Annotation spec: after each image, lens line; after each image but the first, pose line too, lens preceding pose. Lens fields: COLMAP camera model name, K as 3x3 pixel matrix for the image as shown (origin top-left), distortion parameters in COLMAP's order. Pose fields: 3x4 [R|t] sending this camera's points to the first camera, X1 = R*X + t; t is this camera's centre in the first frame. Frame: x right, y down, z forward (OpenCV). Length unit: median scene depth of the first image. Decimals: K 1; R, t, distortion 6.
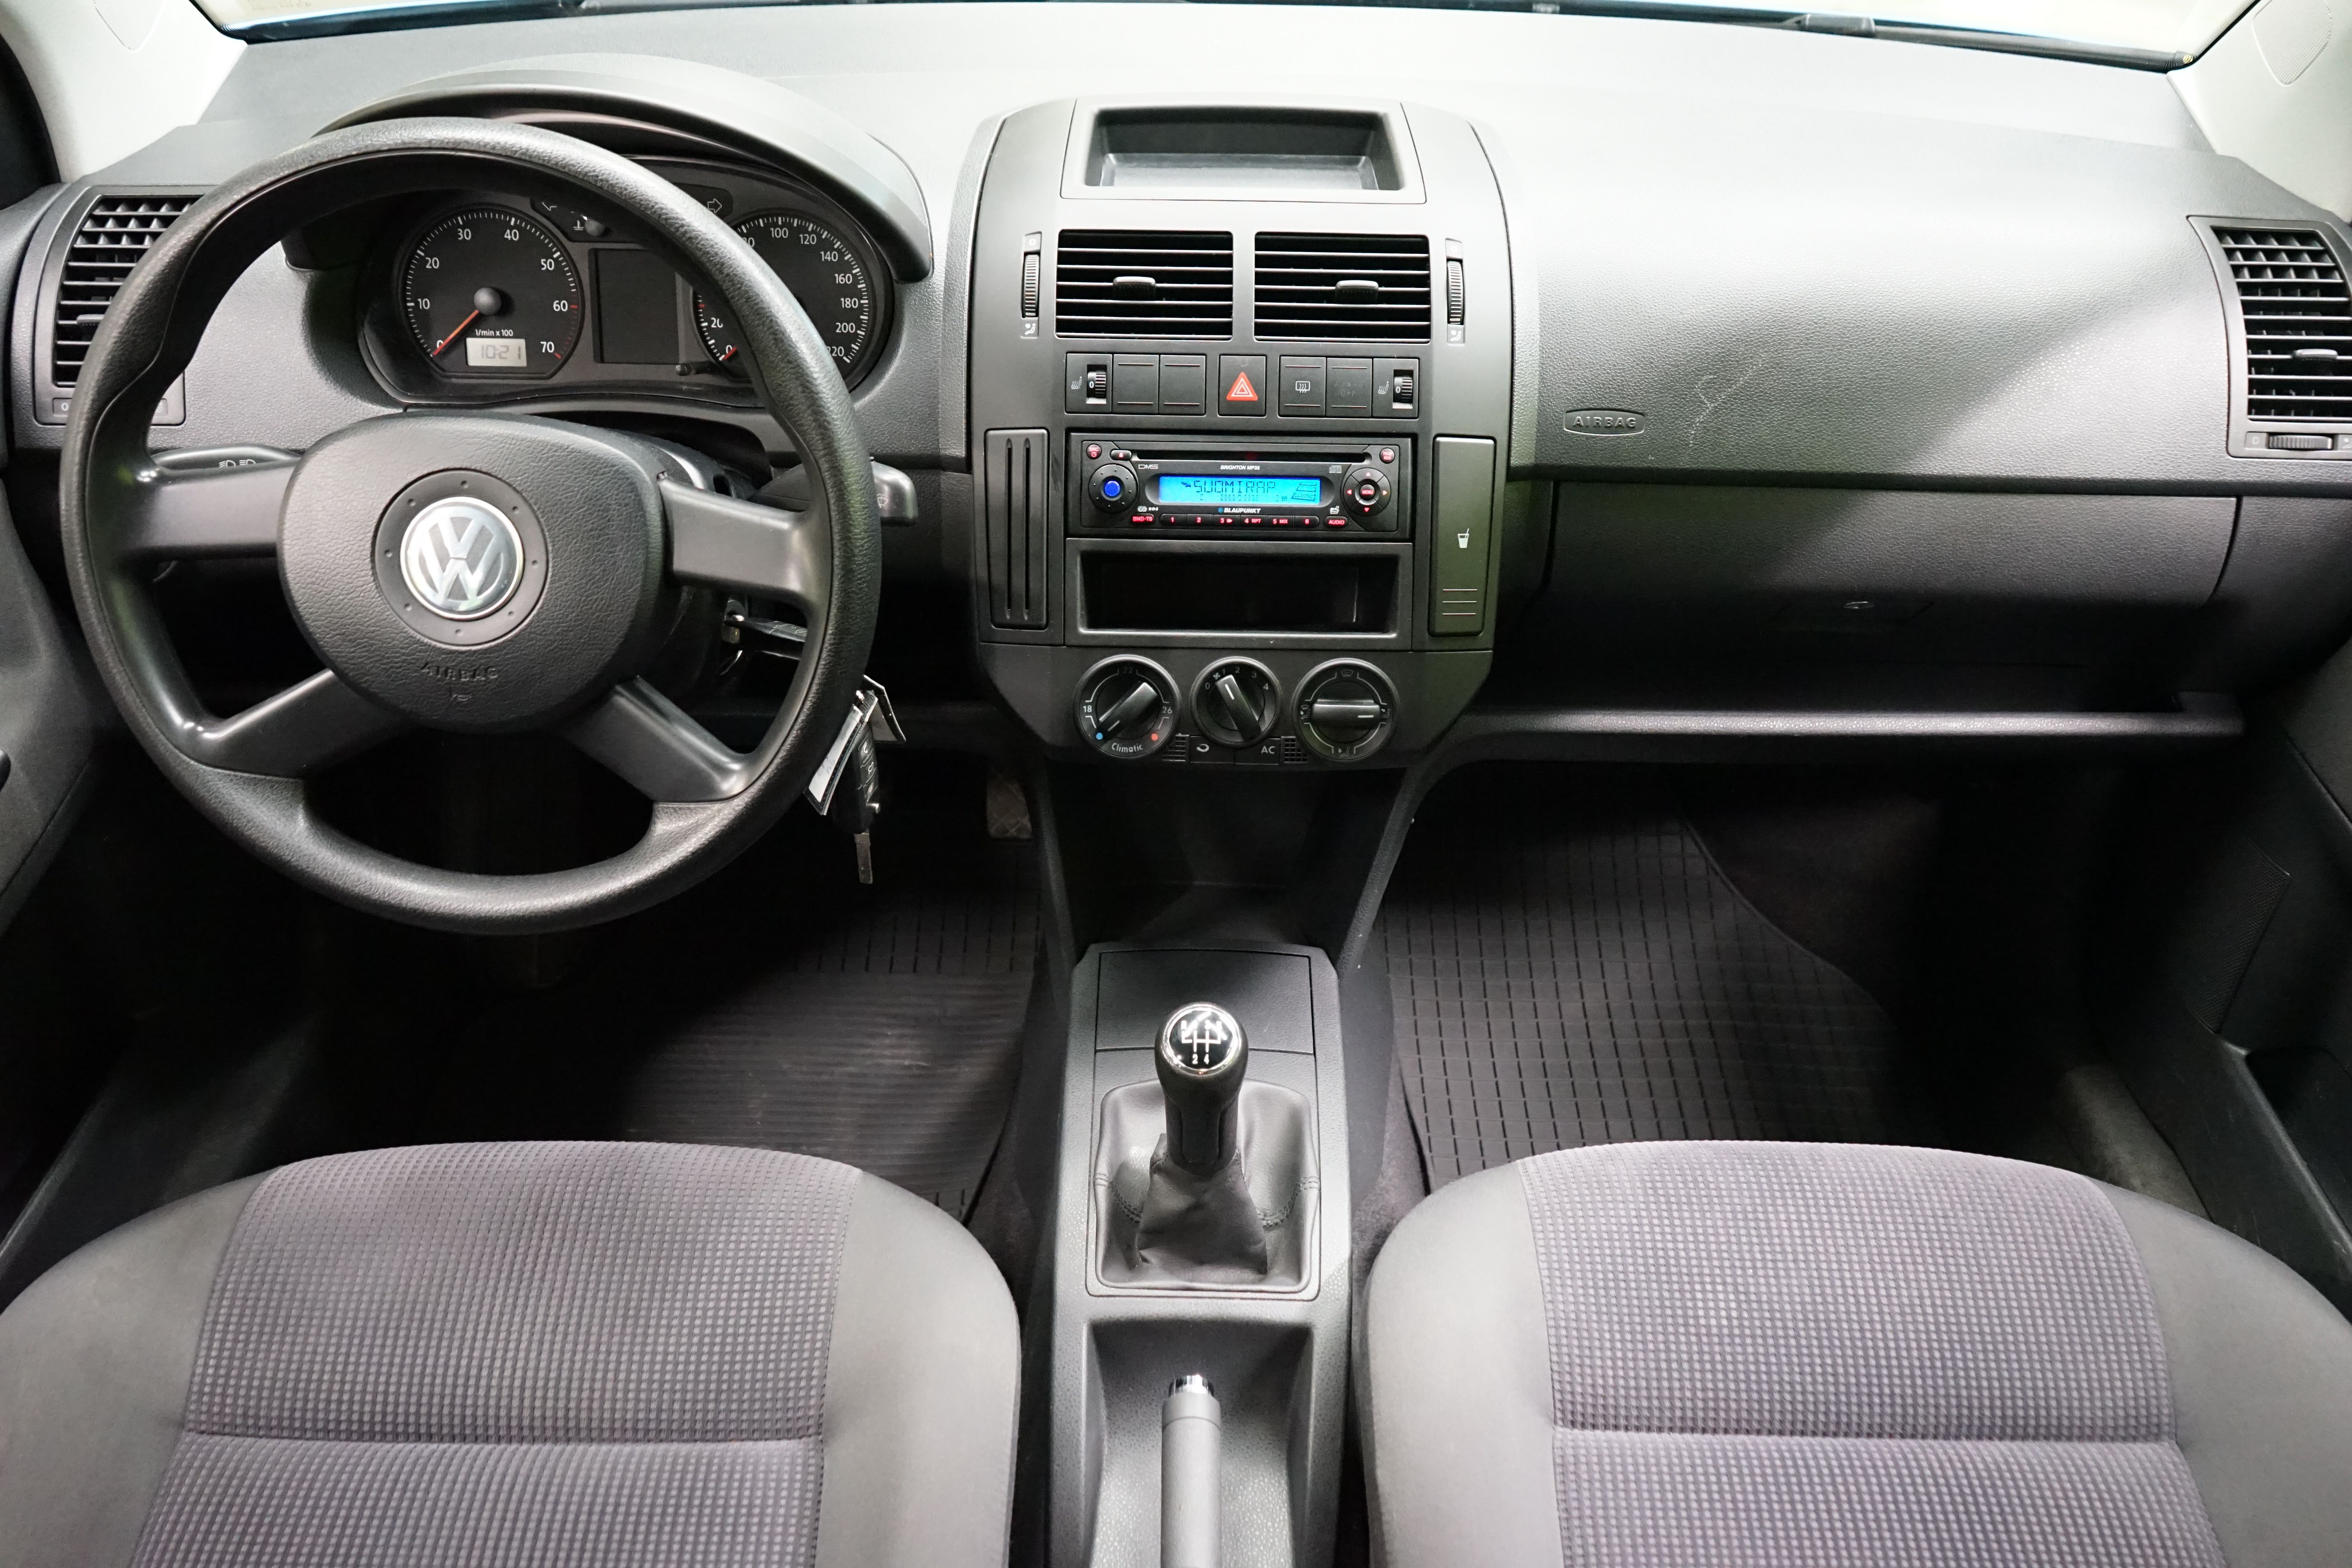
lens RADIAL K [[1906.9, 0, 1173.5], [0, 1906.9, 782.1], [0, 0, 1]] dist [-0.009190, 0.015681]
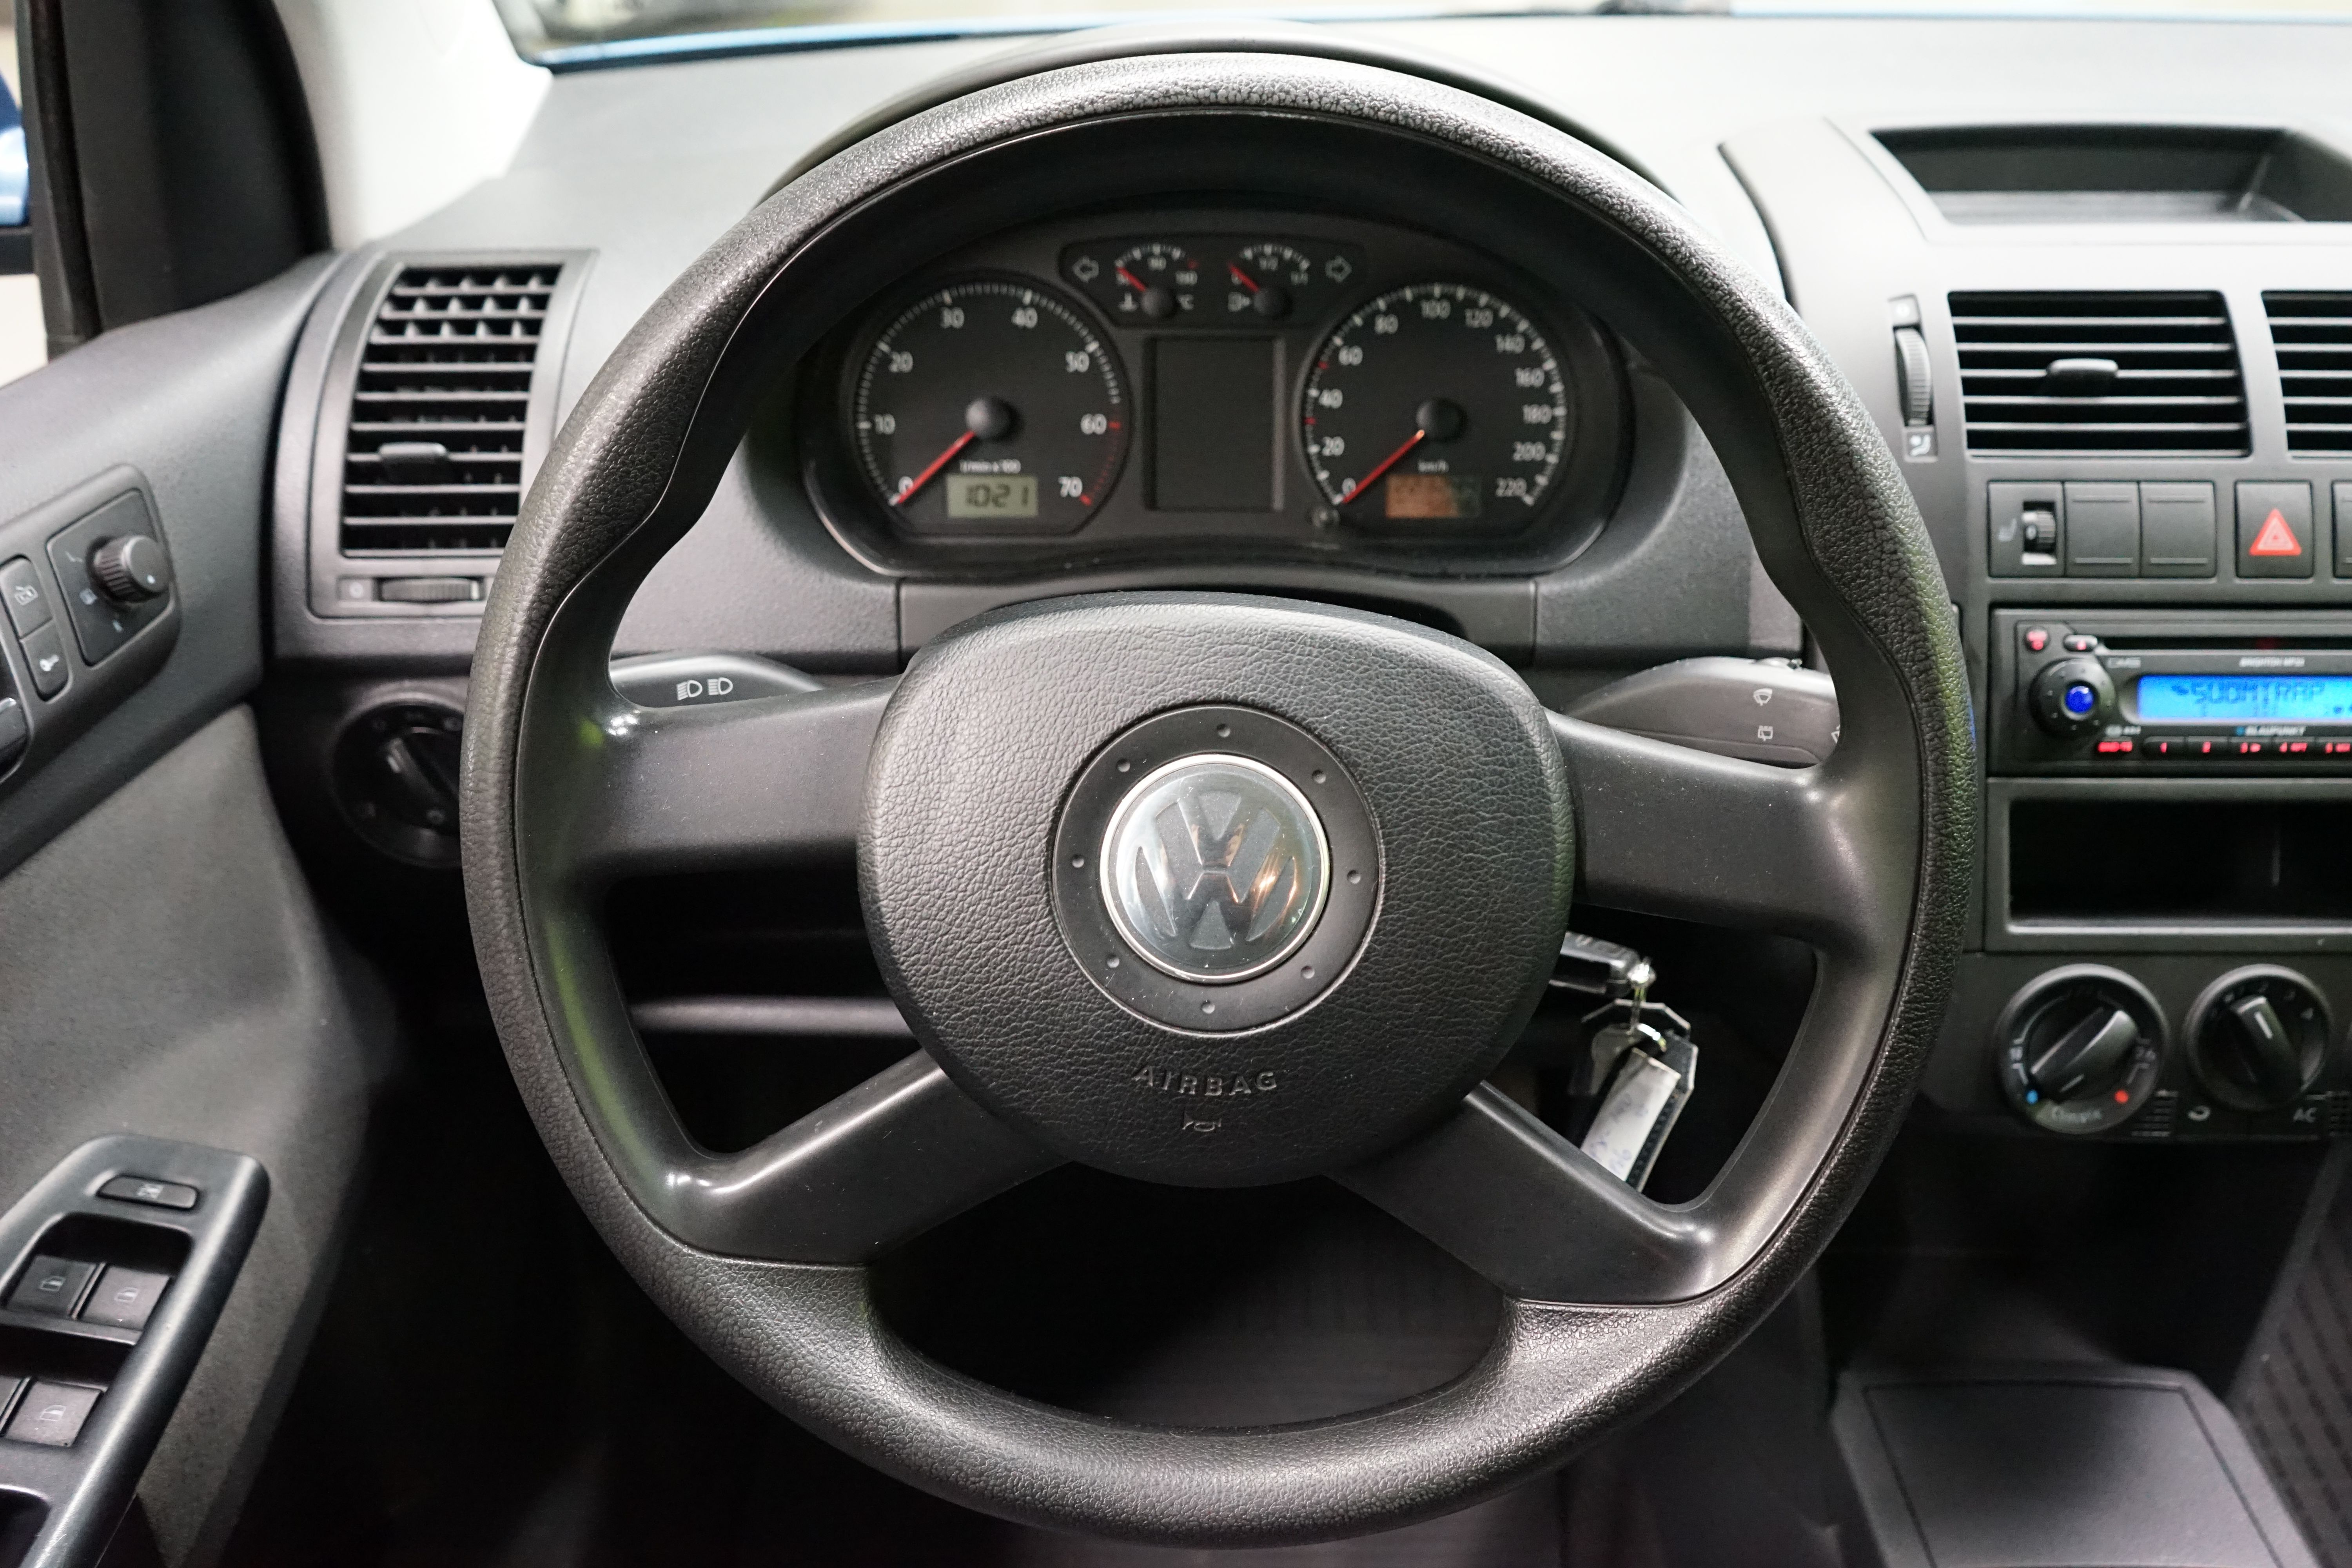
lens RADIAL K [[1906.9, 0, 1175.3], [0, 1906.9, 784.3], [0, 0, 1]] dist [-0.009190, 0.015681]
pose [[0.999895, -0.014398, 0.001409, -0.318471], [0.014462, 0.997179, -0.073655, -0.084341], [-0.000345, 0.073668, 0.997283, 0.384116]]
